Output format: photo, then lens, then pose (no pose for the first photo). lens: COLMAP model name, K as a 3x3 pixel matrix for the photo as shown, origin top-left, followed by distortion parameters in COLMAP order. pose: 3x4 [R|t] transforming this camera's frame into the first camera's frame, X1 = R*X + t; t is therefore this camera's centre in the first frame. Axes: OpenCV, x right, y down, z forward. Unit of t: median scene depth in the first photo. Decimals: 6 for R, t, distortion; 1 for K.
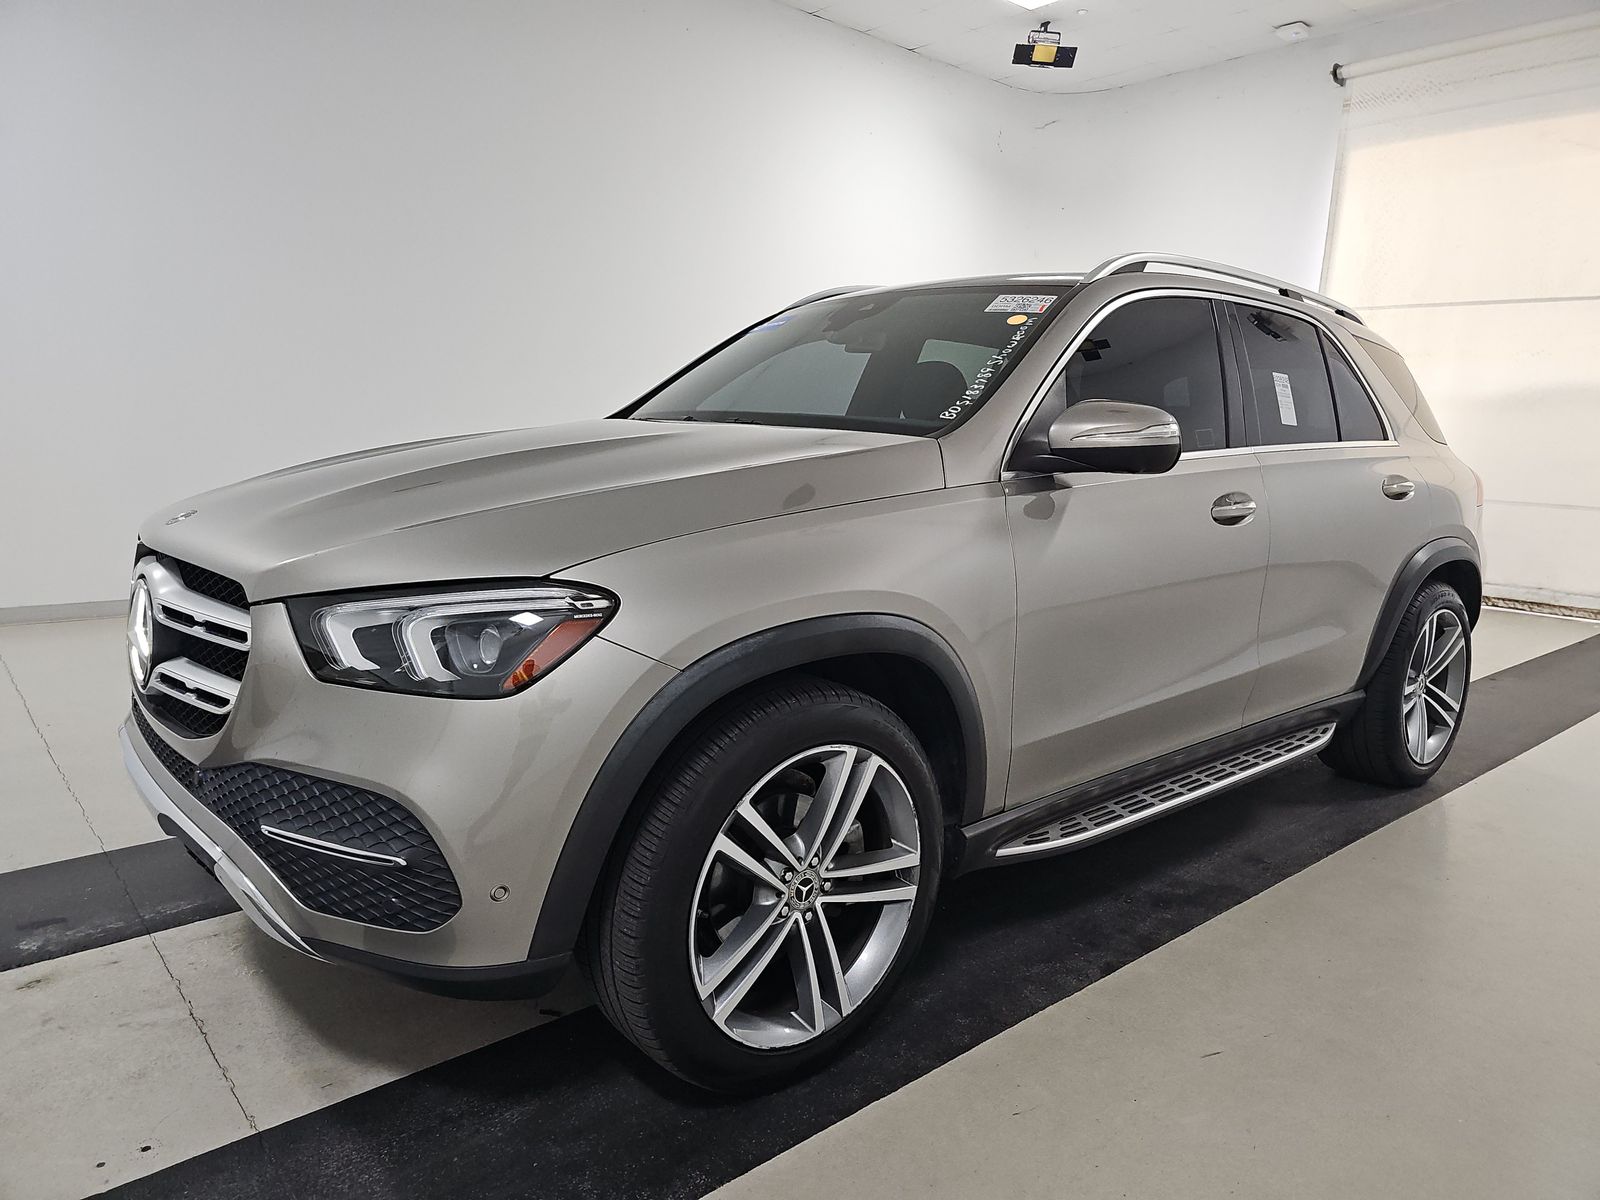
lens RADIAL K [[1085.9, 0, 785.3], [0, 1085.9, 605.1], [0, 0, 1]] dist [0.000010, 0.001490]
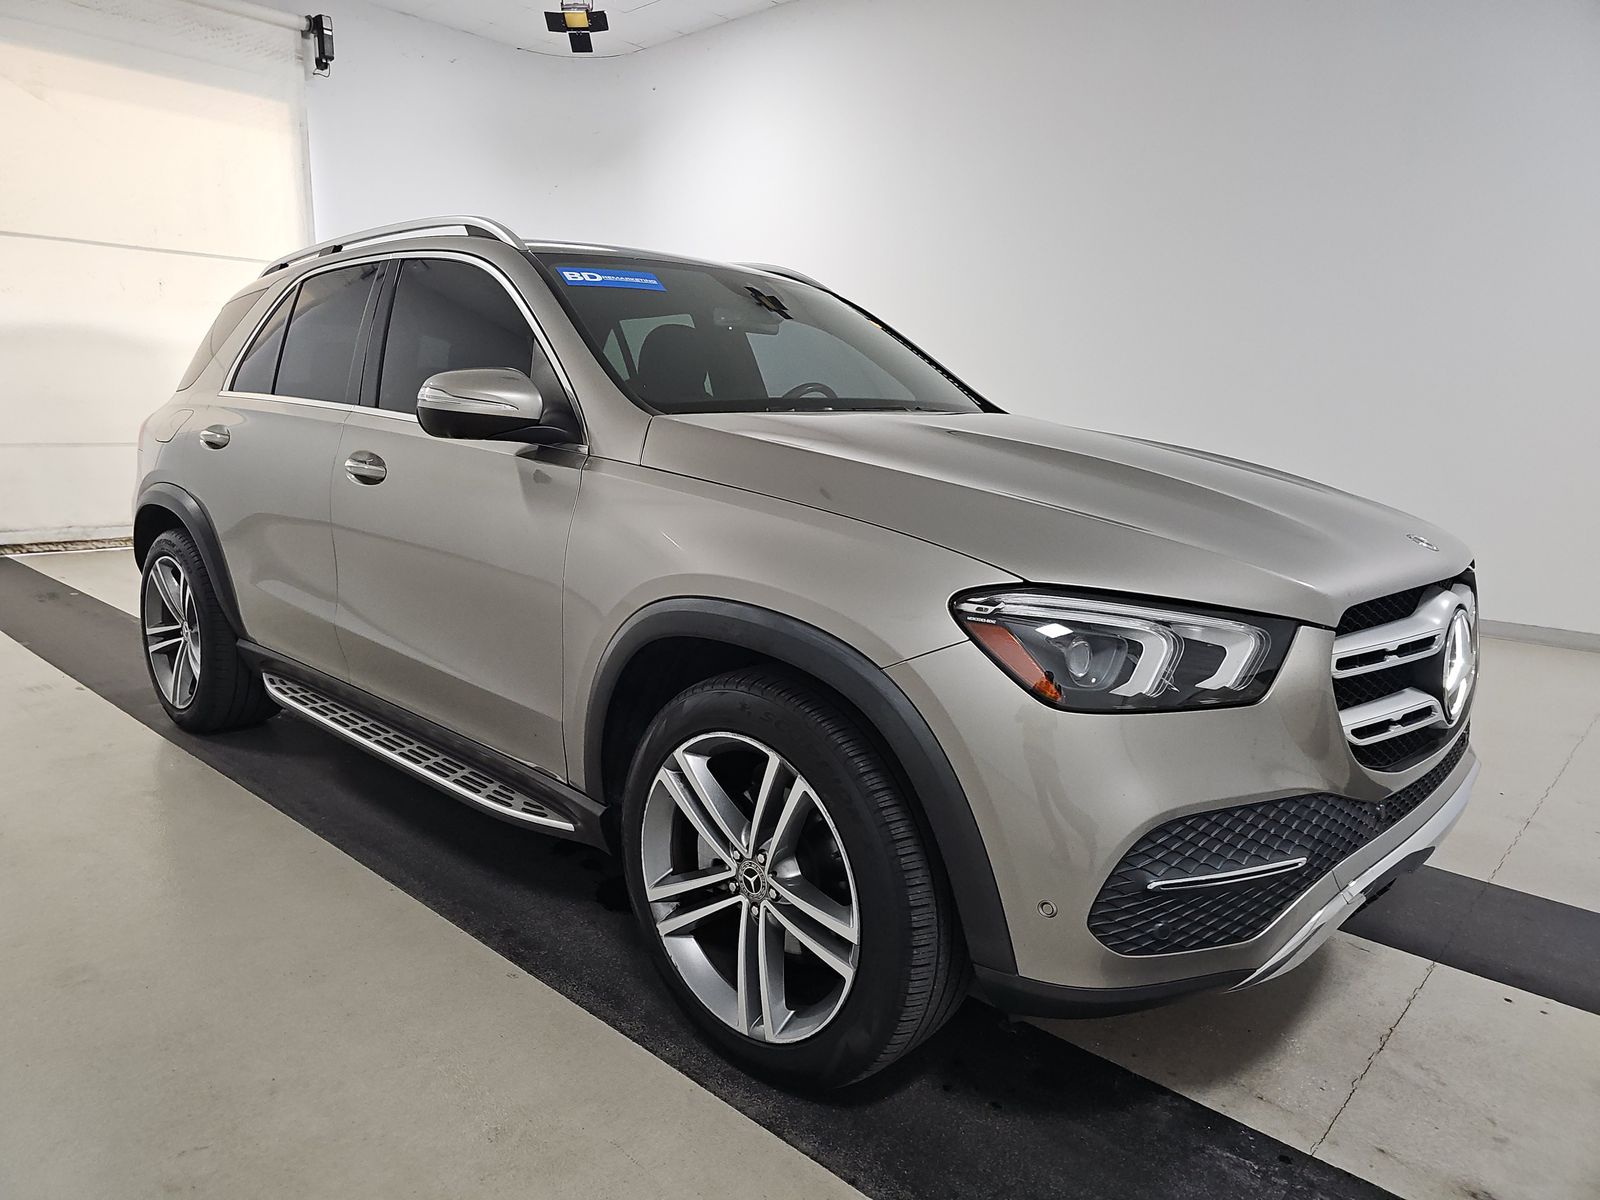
lens RADIAL K [[1085.9, 0, 785.3], [0, 1085.9, 605.1], [0, 0, 1]] dist [0.000010, 0.001490]
pose [[-0.136476, -0.210826, 0.967950, -0.796224], [0.129506, 0.964910, 0.228424, -0.182102], [-0.982142, 0.156530, -0.104384, 0.932224]]
